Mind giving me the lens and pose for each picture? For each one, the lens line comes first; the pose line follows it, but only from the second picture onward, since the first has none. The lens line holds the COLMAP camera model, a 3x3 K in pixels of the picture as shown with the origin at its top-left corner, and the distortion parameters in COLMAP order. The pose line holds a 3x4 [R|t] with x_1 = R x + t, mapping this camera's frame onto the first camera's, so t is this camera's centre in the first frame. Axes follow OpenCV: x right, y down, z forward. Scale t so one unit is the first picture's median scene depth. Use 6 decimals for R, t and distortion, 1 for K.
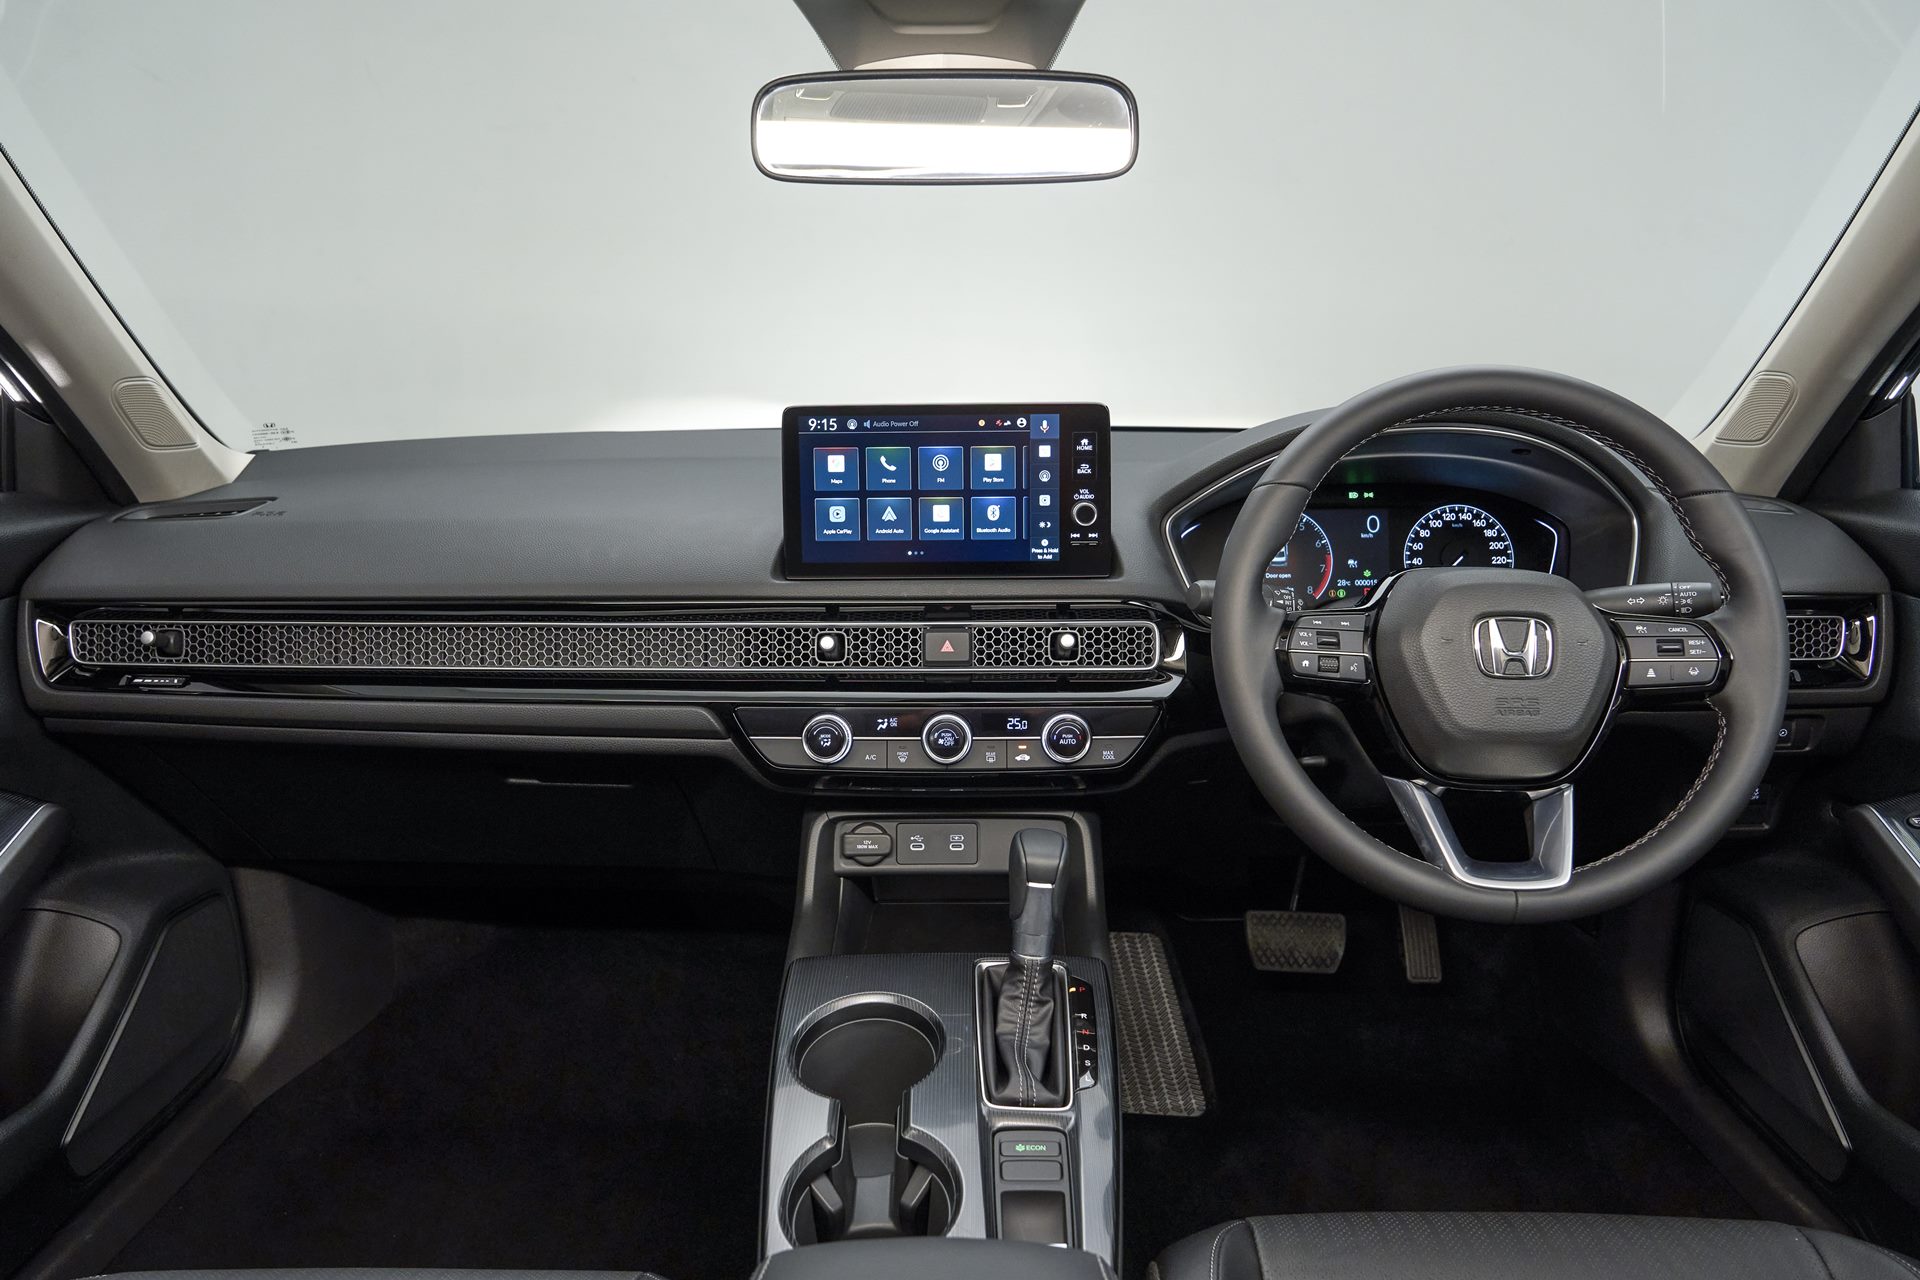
lens RADIAL K [[1288.4, 0, 960.0], [0, 1288.4, 640.0], [0, 0, 1]] dist [0.000372, -0.000826]
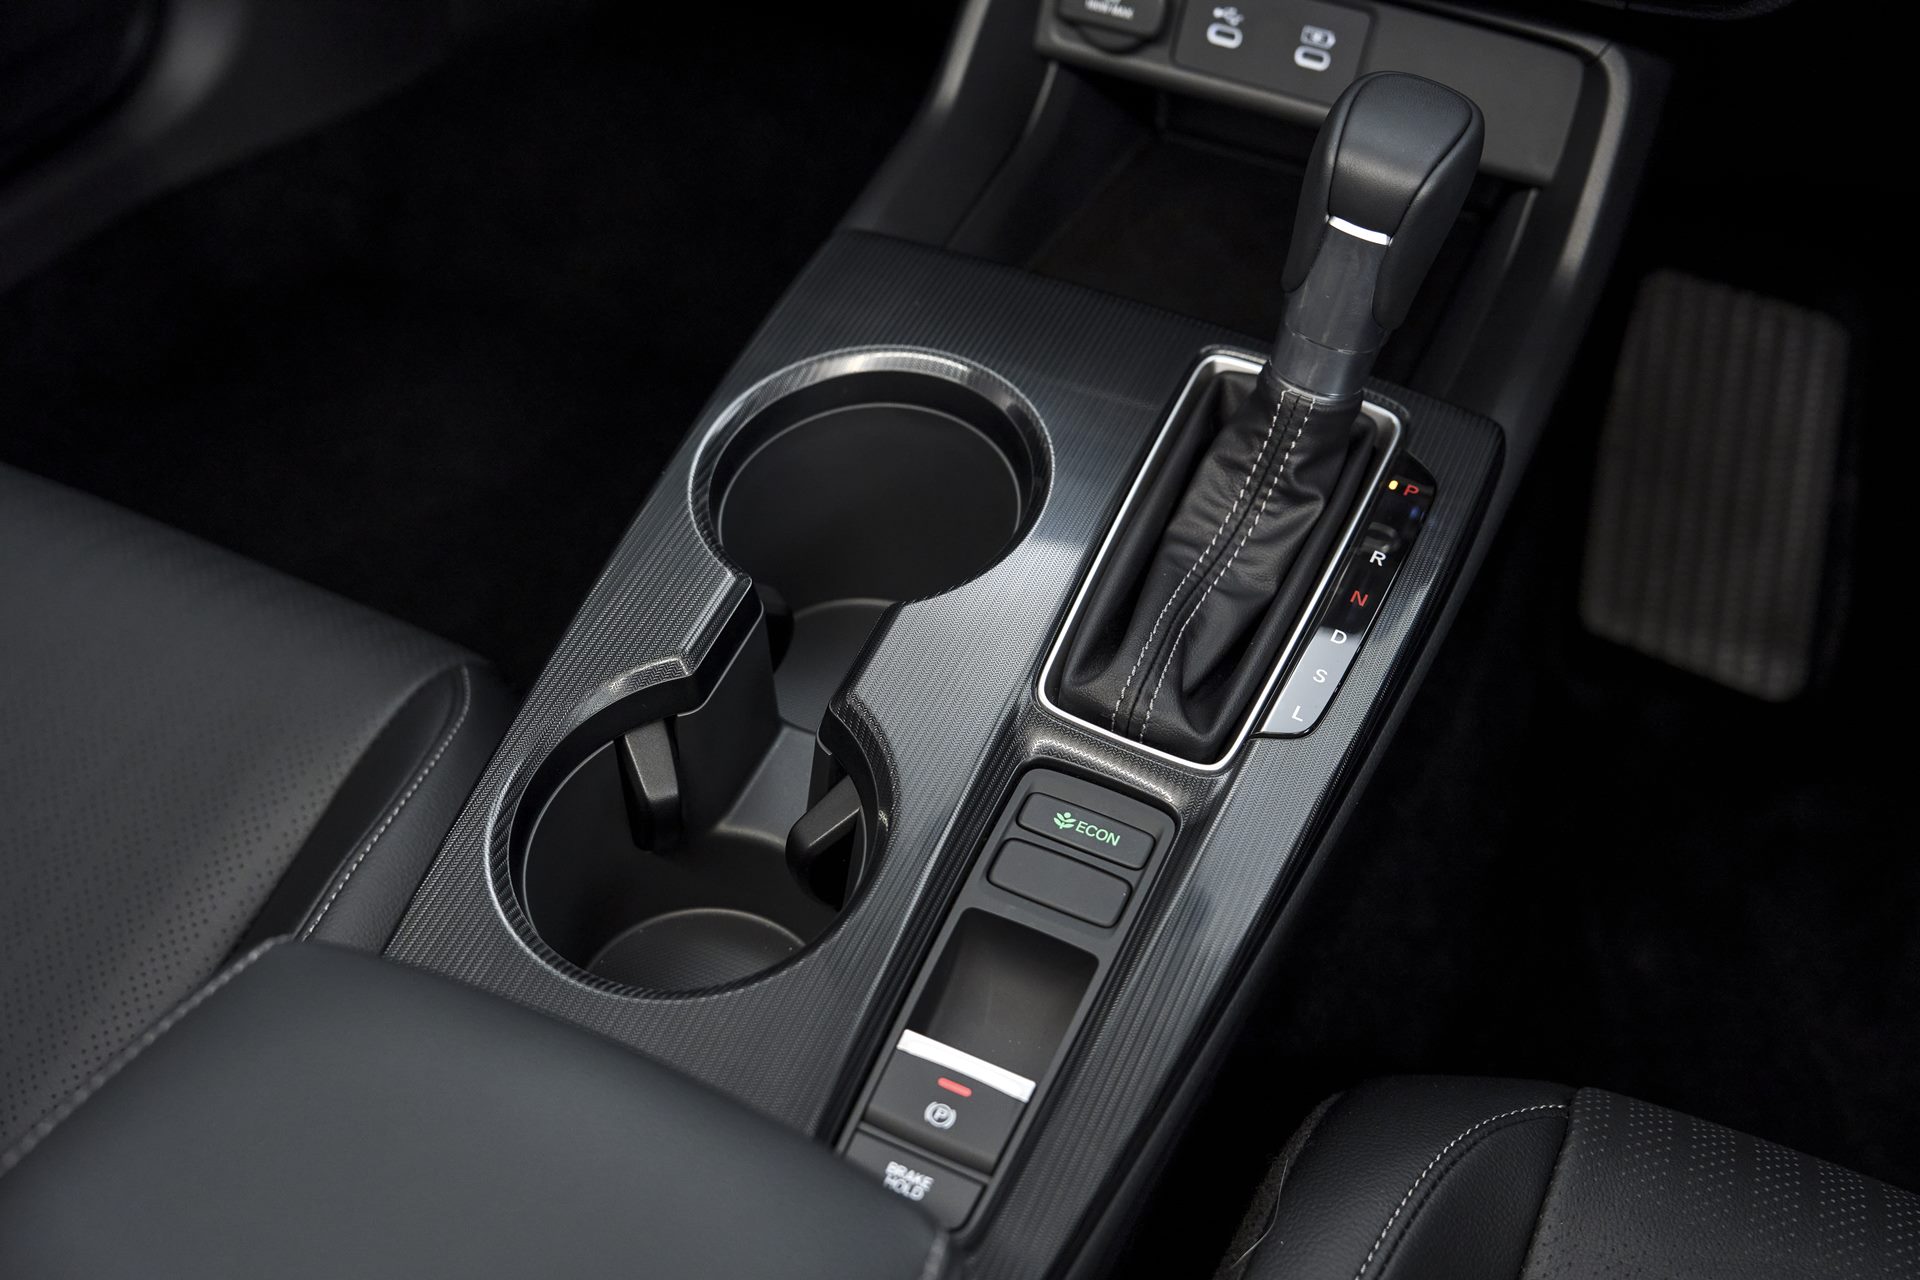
lens RADIAL K [[2018.4, 0, 960.0], [0, 2018.4, 640.0], [0, 0, 1]] dist [0.017912, 0.013672]
pose [[0.911401, 0.320485, -0.258141, 0.149426], [-0.152805, 0.845999, 0.510819, 0.001194], [0.382097, -0.426116, 0.820017, 0.399178]]
